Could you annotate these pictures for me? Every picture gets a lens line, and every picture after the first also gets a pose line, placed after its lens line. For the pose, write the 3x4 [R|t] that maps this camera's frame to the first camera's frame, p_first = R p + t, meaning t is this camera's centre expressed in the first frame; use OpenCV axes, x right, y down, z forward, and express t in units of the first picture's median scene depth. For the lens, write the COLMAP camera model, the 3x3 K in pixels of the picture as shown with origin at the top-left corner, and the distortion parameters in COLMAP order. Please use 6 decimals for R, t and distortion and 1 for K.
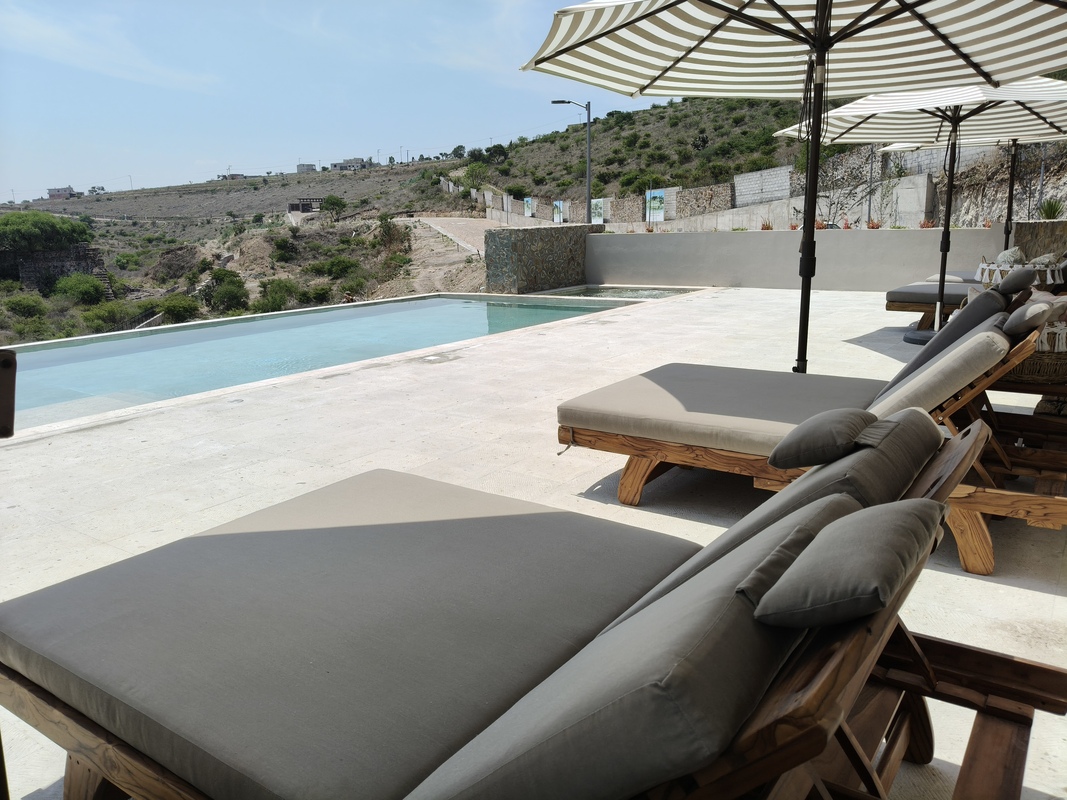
lens RADIAL K [[809.5, 0, 533.5], [0, 809.5, 400.0], [0, 0, 1]] dist [0.111183, -0.229304]
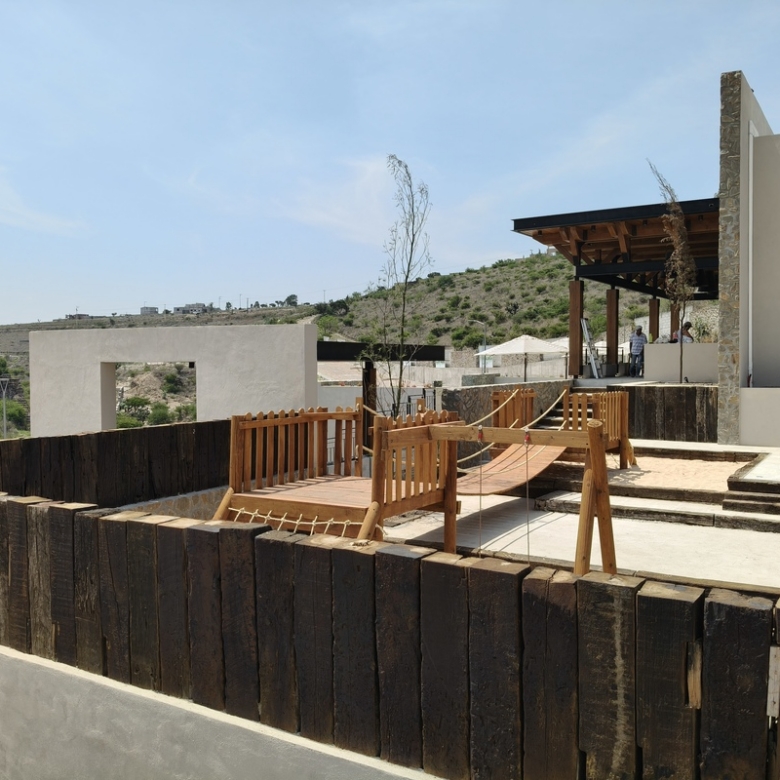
lens RADIAL K [[810.4, 0, 390.0], [0, 810.4, 390.0], [0, 0, 1]] dist [0.034219, -0.092997]
pose [[0.998070, 0.022037, 0.058061, -0.040289], [-0.011222, 0.983530, -0.180397, 0.028783], [-0.061080, 0.179397, 0.981879, -0.144993]]
